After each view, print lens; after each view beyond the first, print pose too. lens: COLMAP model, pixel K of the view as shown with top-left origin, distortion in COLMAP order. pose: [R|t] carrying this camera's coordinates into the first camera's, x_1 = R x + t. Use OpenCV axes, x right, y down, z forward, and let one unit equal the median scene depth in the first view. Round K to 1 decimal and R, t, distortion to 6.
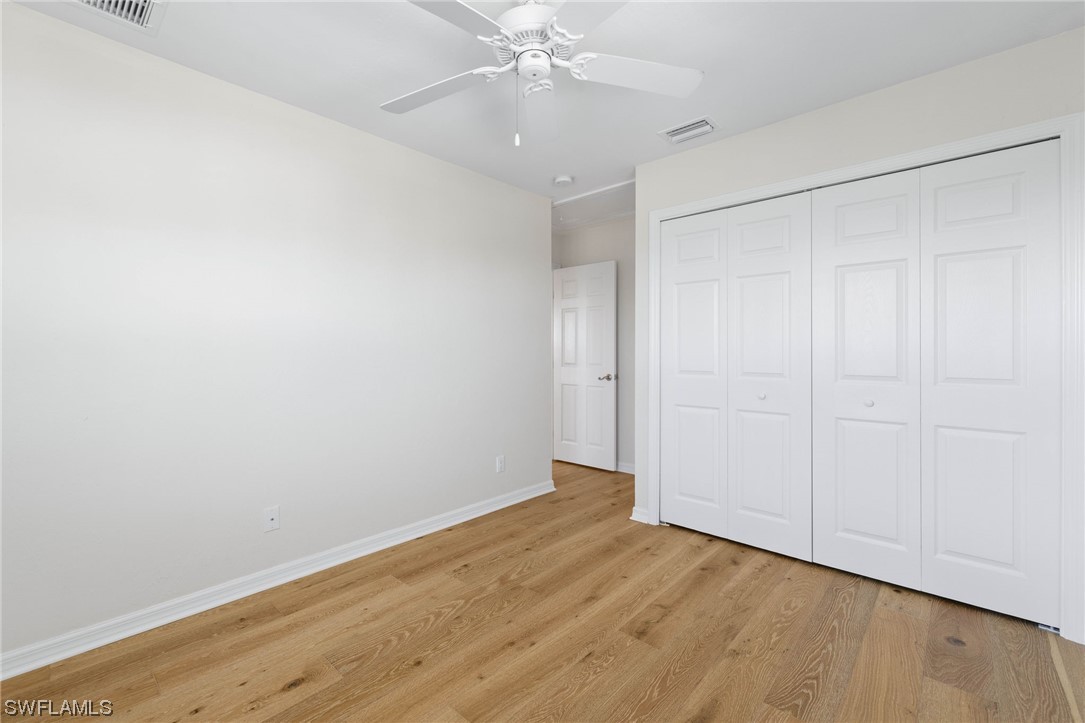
lens RADIAL K [[457.2, 0, 544.8], [0, 457.2, 355.5], [0, 0, 1]] dist [0.002736, 0.000649]
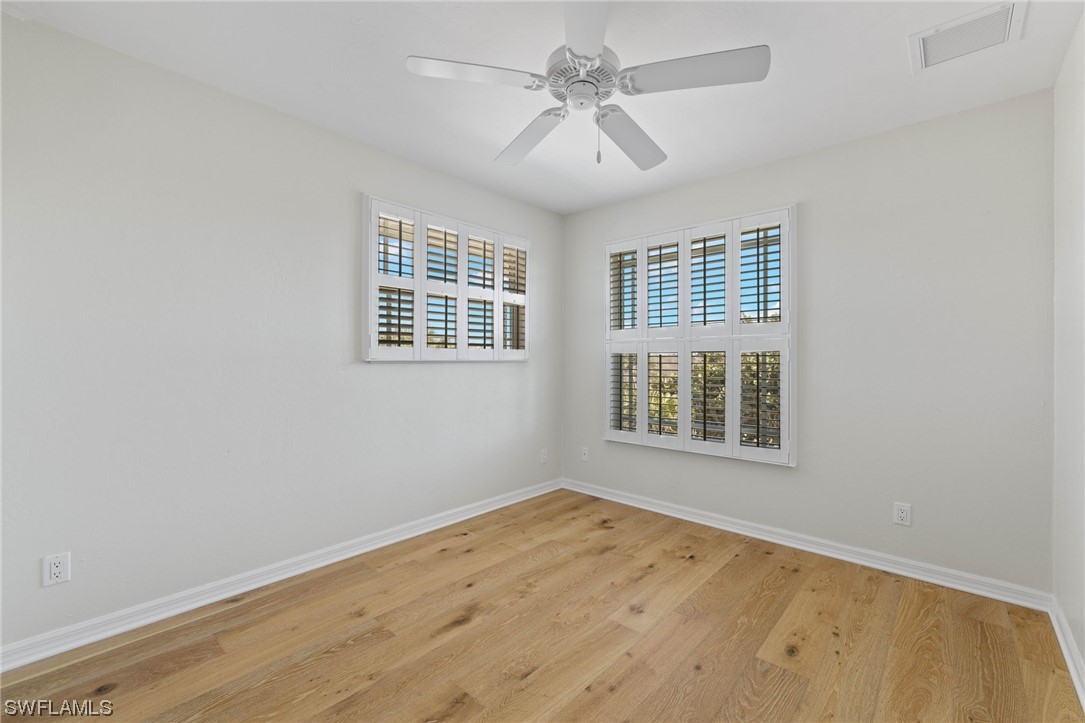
lens RADIAL K [[457.2, 0, 544.8], [0, 457.2, 355.5], [0, 0, 1]] dist [0.002736, 0.000649]
pose [[-0.999968, -0.001906, -0.007732, 0.069059], [-0.001924, 0.999996, 0.002255, -0.015909], [0.007727, 0.002270, -0.999968, 1.975847]]
